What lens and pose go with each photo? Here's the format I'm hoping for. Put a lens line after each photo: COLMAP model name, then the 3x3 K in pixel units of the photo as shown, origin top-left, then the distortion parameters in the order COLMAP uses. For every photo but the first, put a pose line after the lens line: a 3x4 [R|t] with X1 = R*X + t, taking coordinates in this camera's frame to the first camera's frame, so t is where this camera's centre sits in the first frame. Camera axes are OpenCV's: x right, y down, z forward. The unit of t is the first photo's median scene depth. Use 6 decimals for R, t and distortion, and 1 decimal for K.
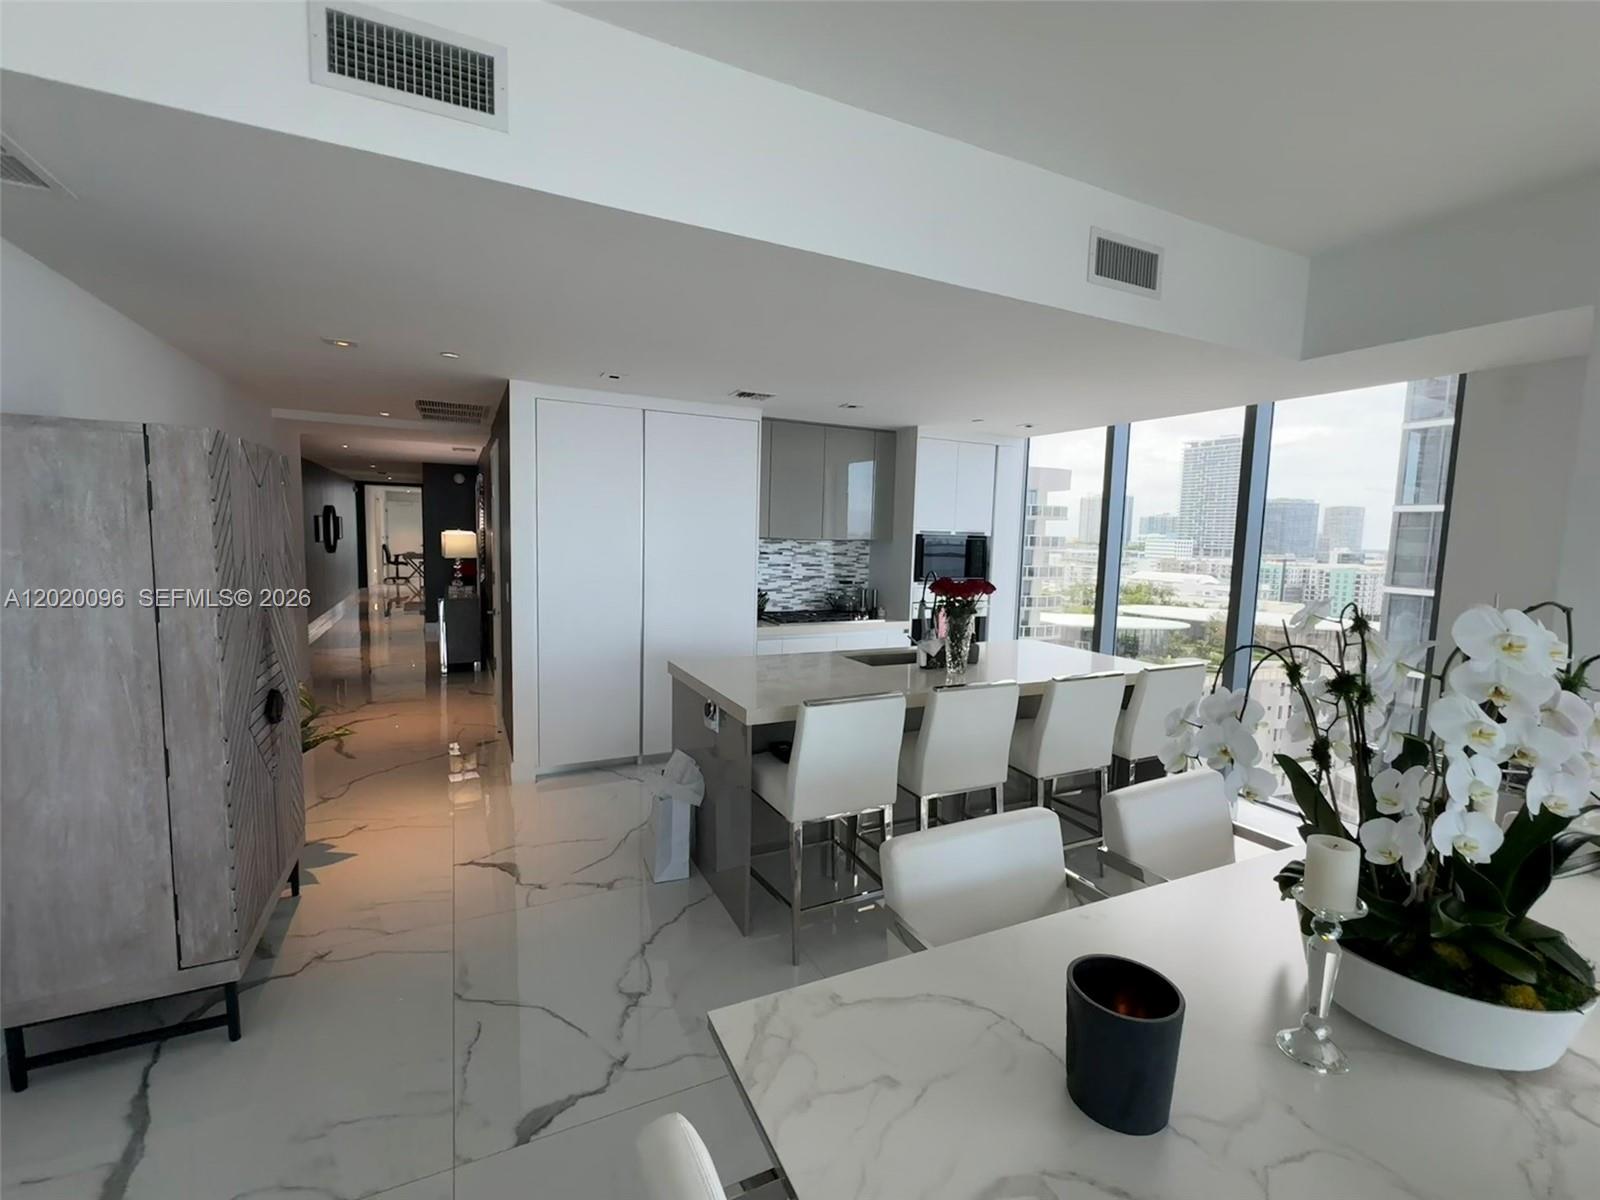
lens RADIAL K [[701.4, 0, 801.0], [0, 701.4, 590.9], [0, 0, 1]] dist [-0.003273, 0.001073]
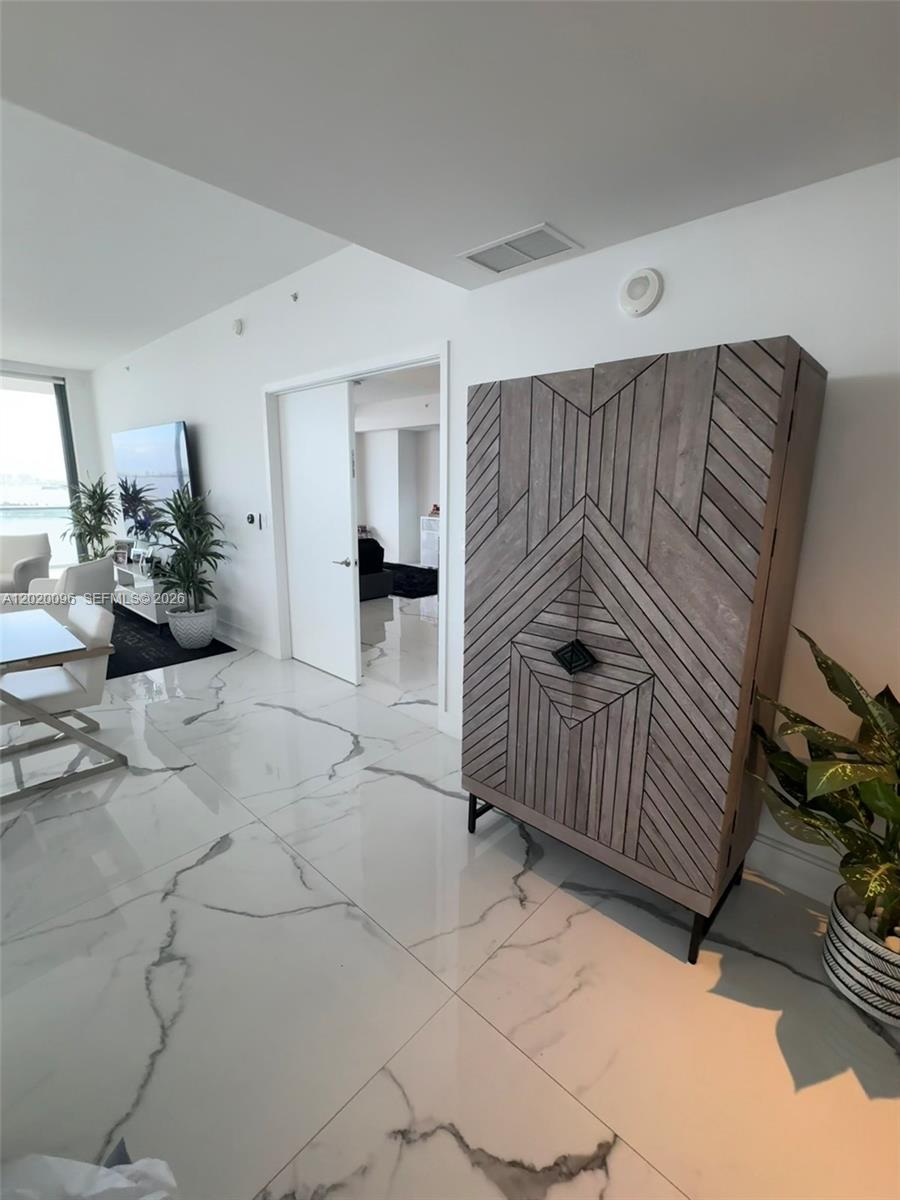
lens RADIAL K [[526.1, 0, 450.1], [0, 526.1, 599.3], [0, 0, 1]] dist [-0.003273, 0.001073]
pose [[-0.933538, 0.035777, -0.356688, -0.151866], [-0.071852, 0.956141, 0.283956, -0.043493], [0.351203, 0.290713, -0.890024, 0.682935]]
